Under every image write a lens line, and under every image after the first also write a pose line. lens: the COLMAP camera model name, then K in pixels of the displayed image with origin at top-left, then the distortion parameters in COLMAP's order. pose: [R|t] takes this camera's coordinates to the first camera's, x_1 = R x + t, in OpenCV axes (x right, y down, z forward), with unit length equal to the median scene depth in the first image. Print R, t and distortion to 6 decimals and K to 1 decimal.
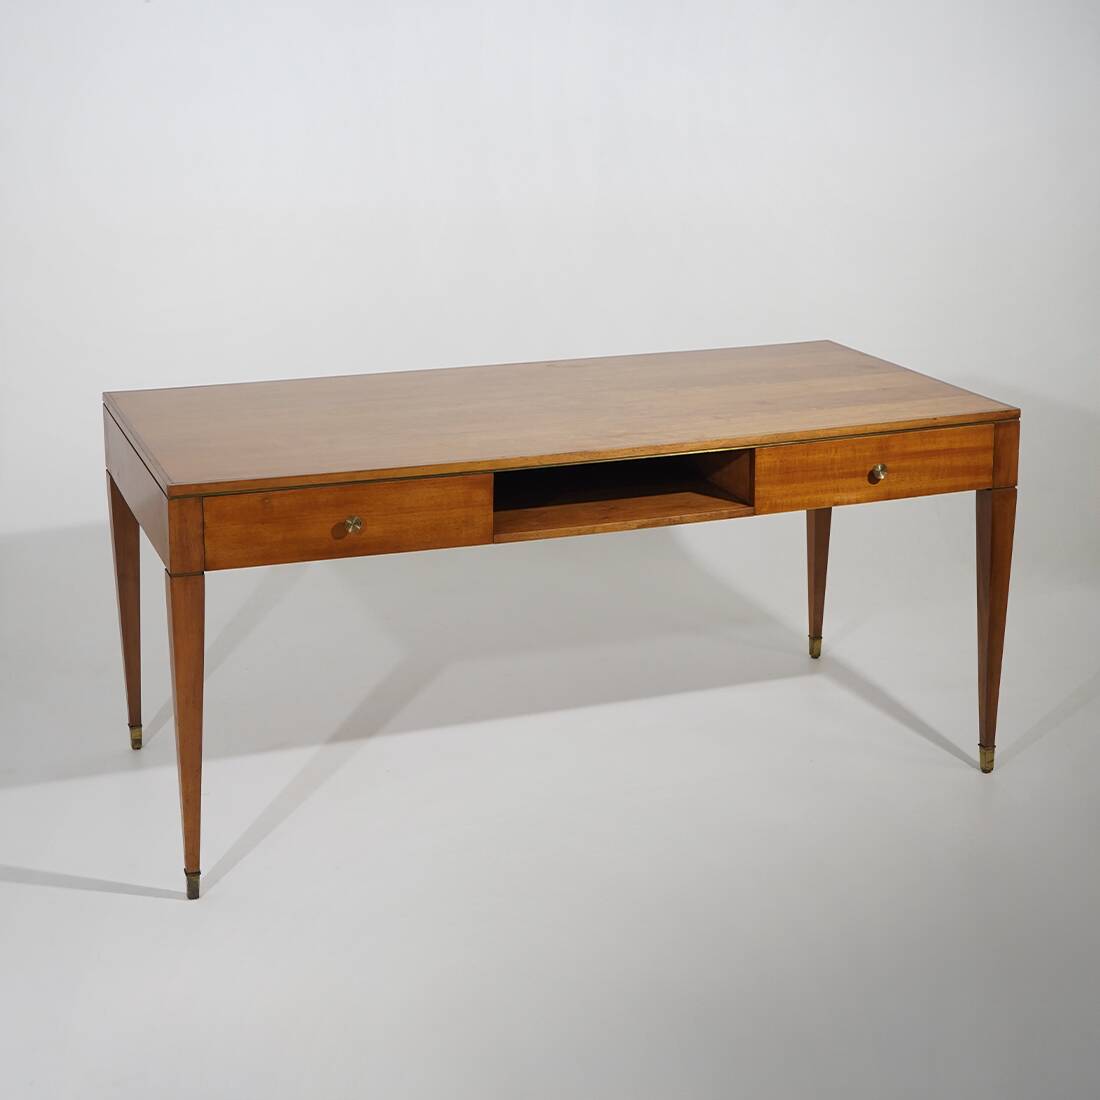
lens RADIAL K [[1900.5, 0, 519.8], [0, 1900.5, 499.3], [0, 0, 1]] dist [-0.009631, 0.000000]
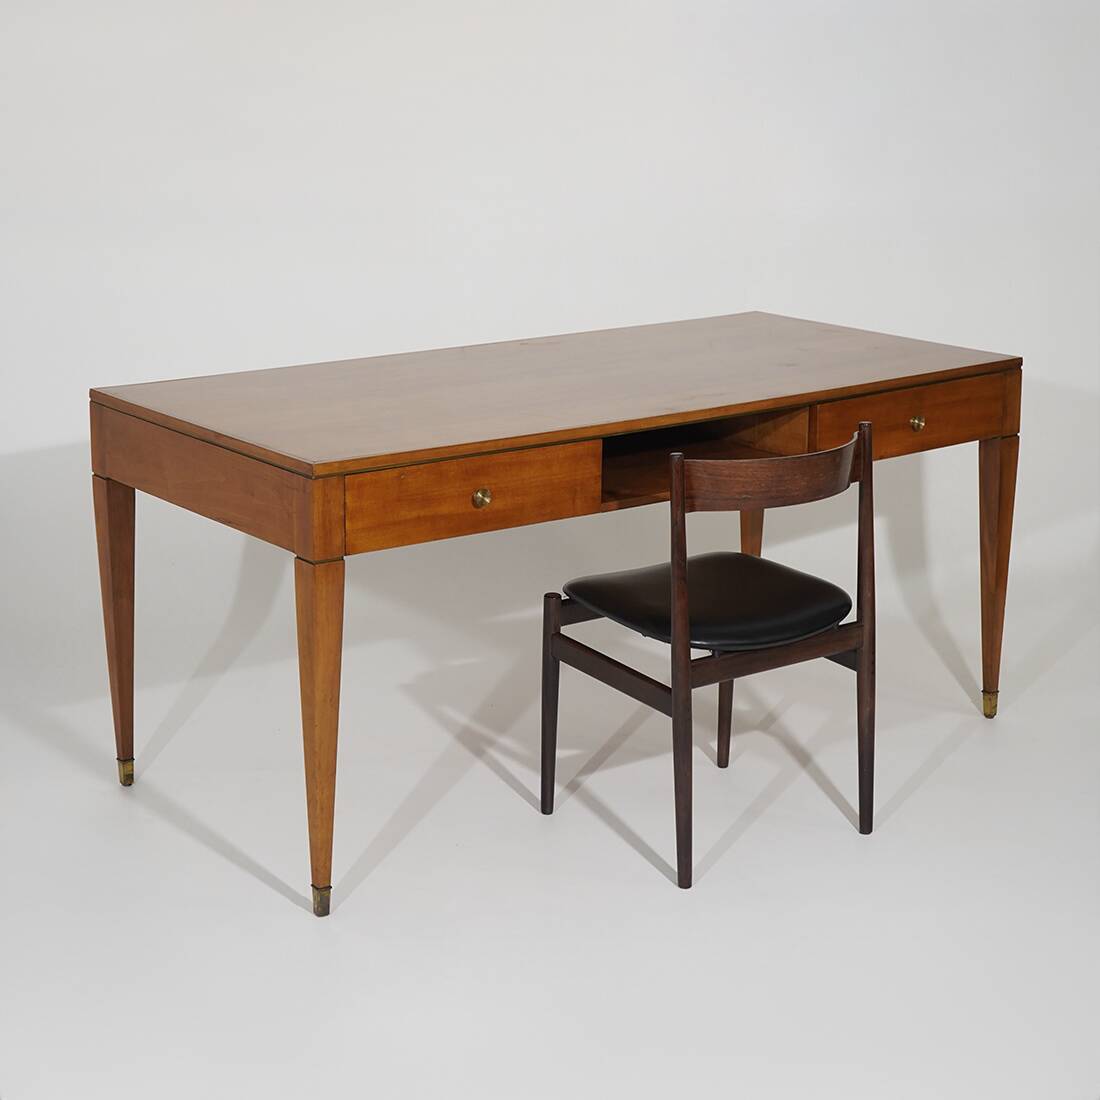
lens RADIAL K [[2054.9, 0, 551.2], [0, 2054.9, 552.6], [0, 0, 1]] dist [0.123335, 0.000000]
pose [[0.952933, -0.070999, 0.294750, -0.354087], [0.072188, 0.997367, 0.006861, 0.035369], [-0.294461, 0.014740, 0.955550, 0.004218]]
